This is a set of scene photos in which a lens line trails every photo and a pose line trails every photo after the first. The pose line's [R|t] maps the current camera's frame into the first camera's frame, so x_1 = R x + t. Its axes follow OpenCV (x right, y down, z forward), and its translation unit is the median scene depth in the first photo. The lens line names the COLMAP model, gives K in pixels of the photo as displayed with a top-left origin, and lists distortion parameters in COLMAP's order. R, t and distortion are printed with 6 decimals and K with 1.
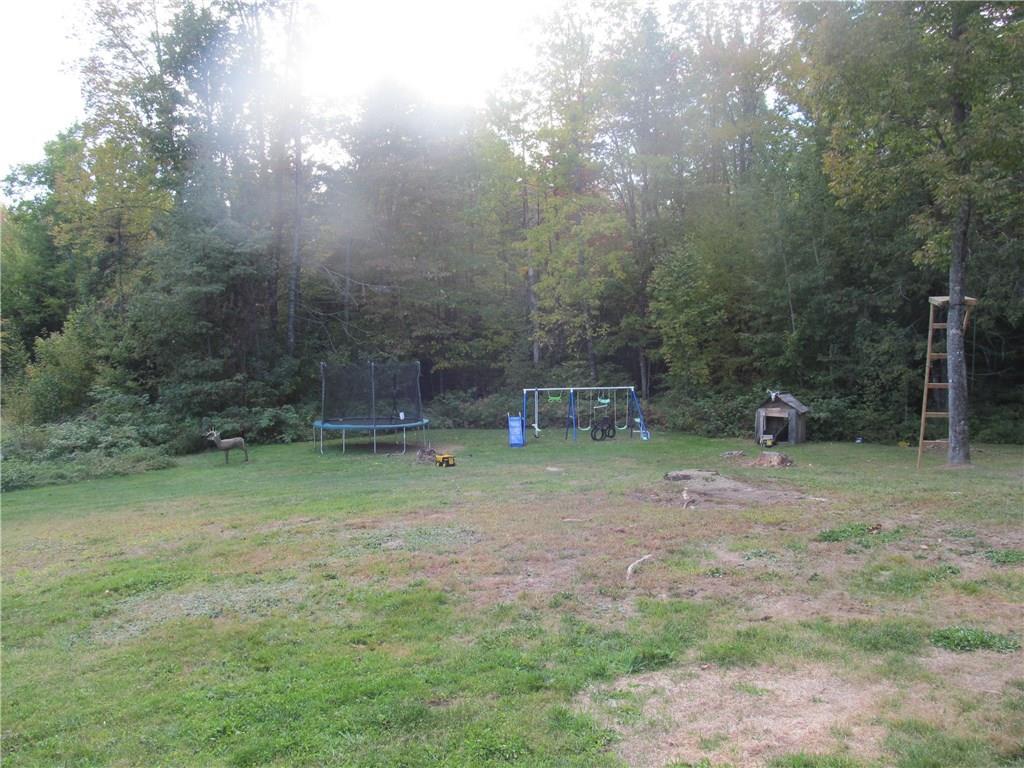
lens RADIAL K [[880.5, 0, 512.0], [0, 880.5, 384.0], [0, 0, 1]] dist [-0.003292, -0.001158]
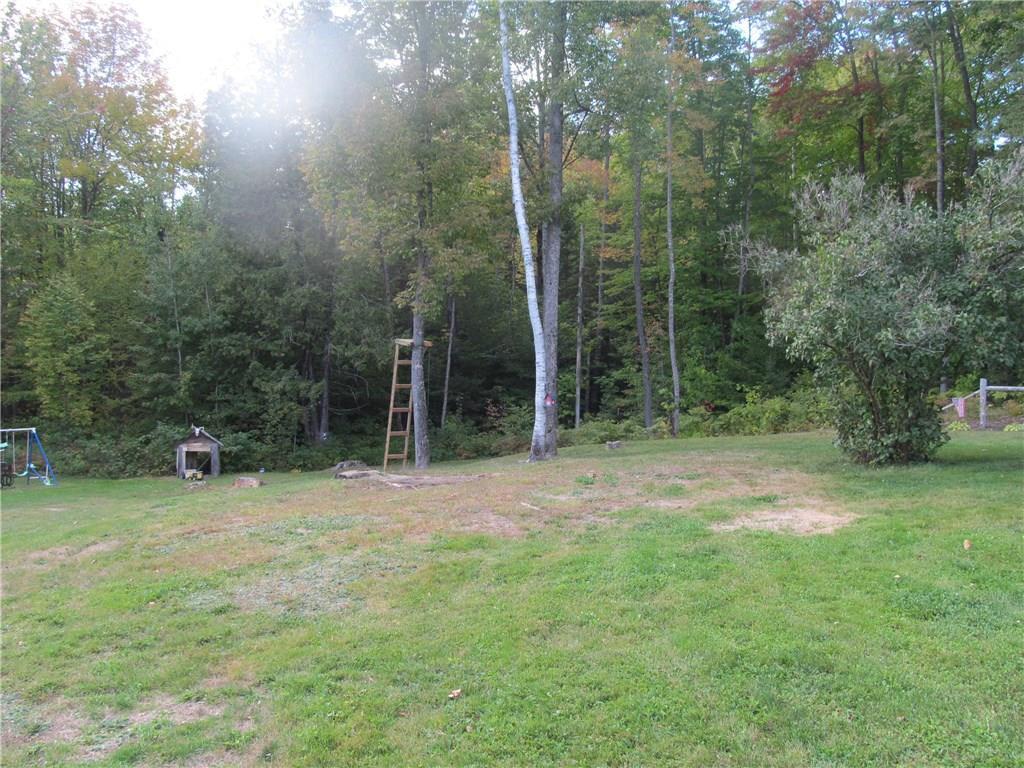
lens RADIAL K [[880.5, 0, 512.0], [0, 880.5, 384.0], [0, 0, 1]] dist [-0.003292, -0.001158]
pose [[0.689874, 0.008555, 0.723879, -0.185768], [0.034617, 0.998396, -0.044790, 0.015884], [-0.723101, 0.055958, 0.688472, 0.007916]]
